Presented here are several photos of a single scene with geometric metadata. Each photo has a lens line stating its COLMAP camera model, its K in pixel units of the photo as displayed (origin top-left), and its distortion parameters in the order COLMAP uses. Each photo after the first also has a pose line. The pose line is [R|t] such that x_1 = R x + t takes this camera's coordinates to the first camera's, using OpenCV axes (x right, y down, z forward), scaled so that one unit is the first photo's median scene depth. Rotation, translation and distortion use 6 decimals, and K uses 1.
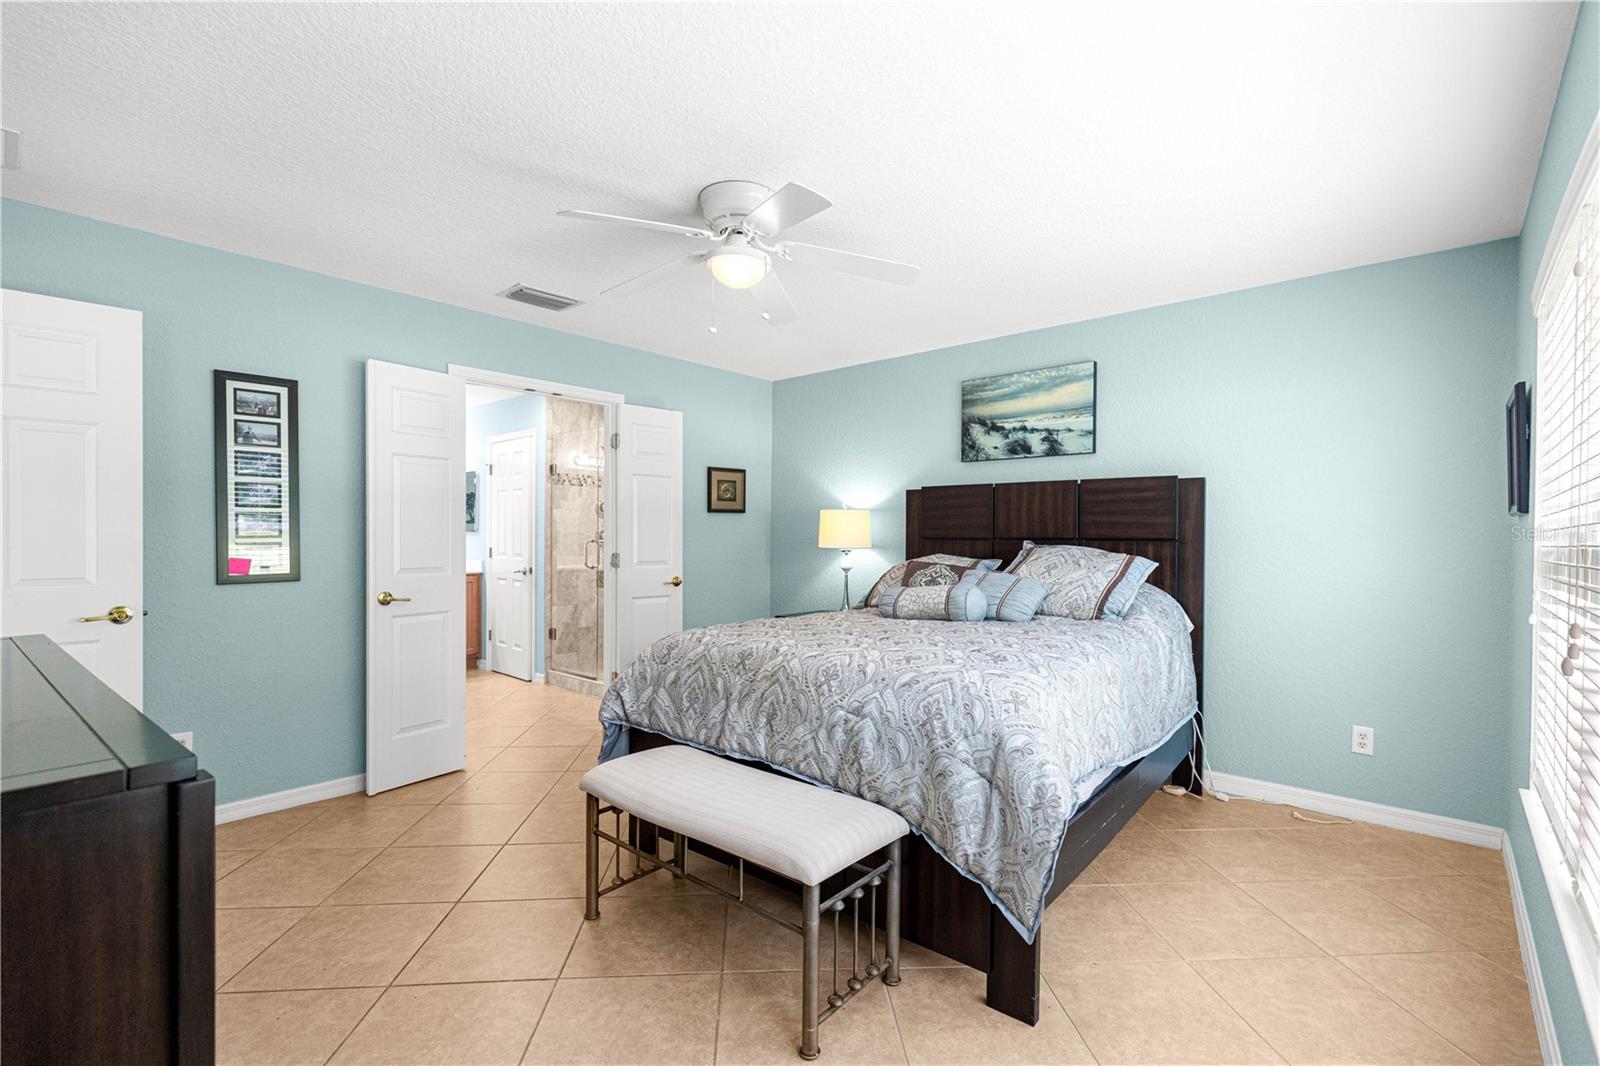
lens RADIAL K [[714.4, 0, 804.5], [0, 714.4, 545.0], [0, 0, 1]] dist [0.005680, -0.000215]
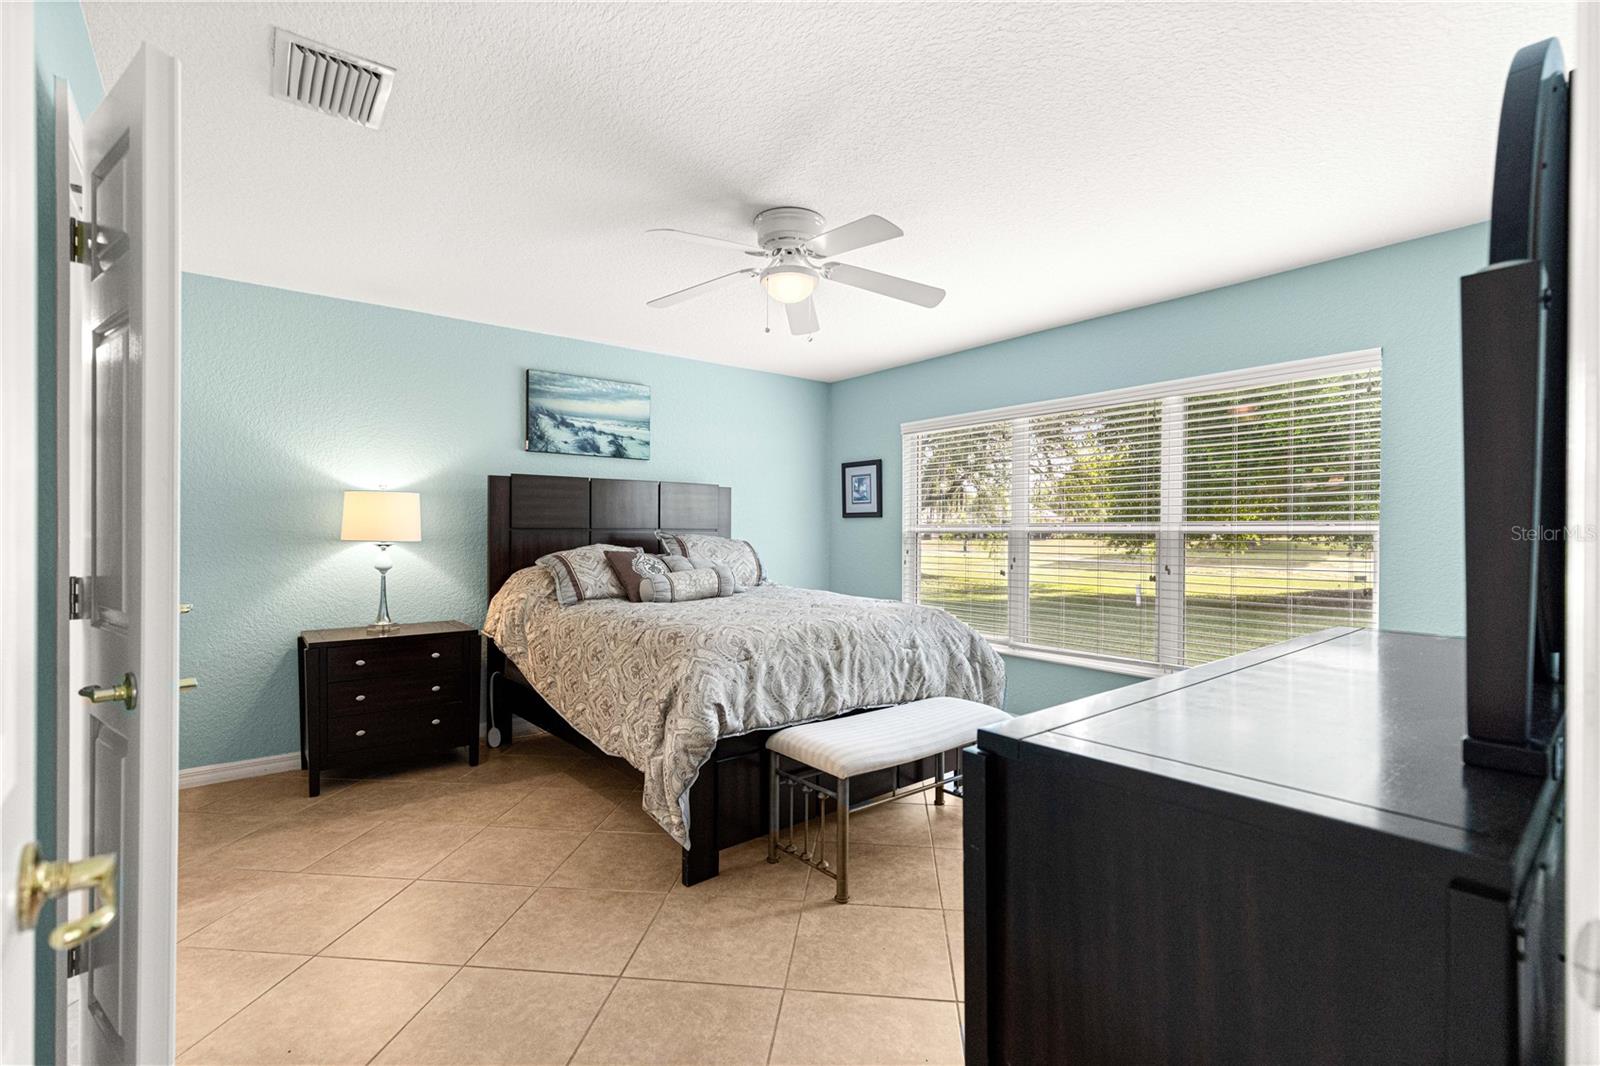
lens RADIAL K [[714.4, 0, 804.5], [0, 714.4, 545.0], [0, 0, 1]] dist [0.005680, -0.000215]
pose [[0.179155, -0.020430, 0.983609, -0.724187], [0.012966, 0.999747, 0.018403, -0.001523], [-0.983735, 0.009457, 0.179374, 0.489233]]
